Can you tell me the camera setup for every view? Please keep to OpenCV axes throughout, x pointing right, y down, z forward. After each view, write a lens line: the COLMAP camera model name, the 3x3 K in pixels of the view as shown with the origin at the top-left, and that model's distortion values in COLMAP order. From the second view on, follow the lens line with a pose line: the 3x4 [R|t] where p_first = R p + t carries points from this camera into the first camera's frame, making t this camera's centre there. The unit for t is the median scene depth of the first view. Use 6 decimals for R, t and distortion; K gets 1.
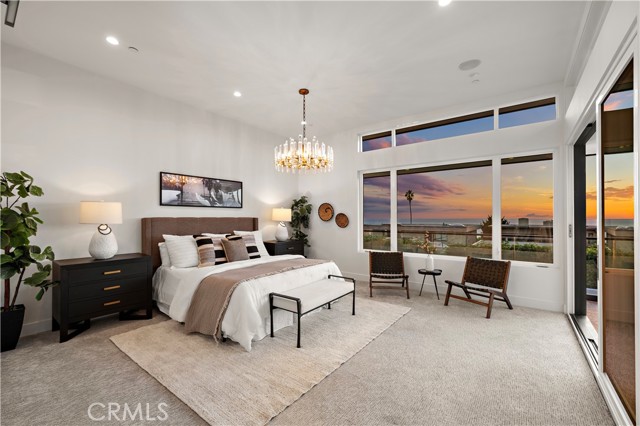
lens RADIAL K [[262.2, 0, 320.0], [0, 262.2, 213.0], [0, 0, 1]] dist [-0.059817, -0.000001]
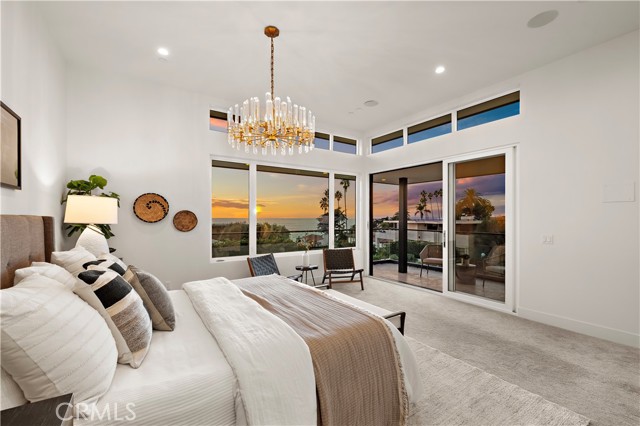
lens RADIAL K [[269.3, 0, 320.0], [0, 269.3, 213.0], [0, 0, 1]] dist [-0.000609, -0.000125]
pose [[0.309734, 0.015824, 0.950692, -0.635167], [-0.020564, 0.999739, -0.009940, 0.011133], [-0.950601, -0.016471, 0.309978, 0.606064]]
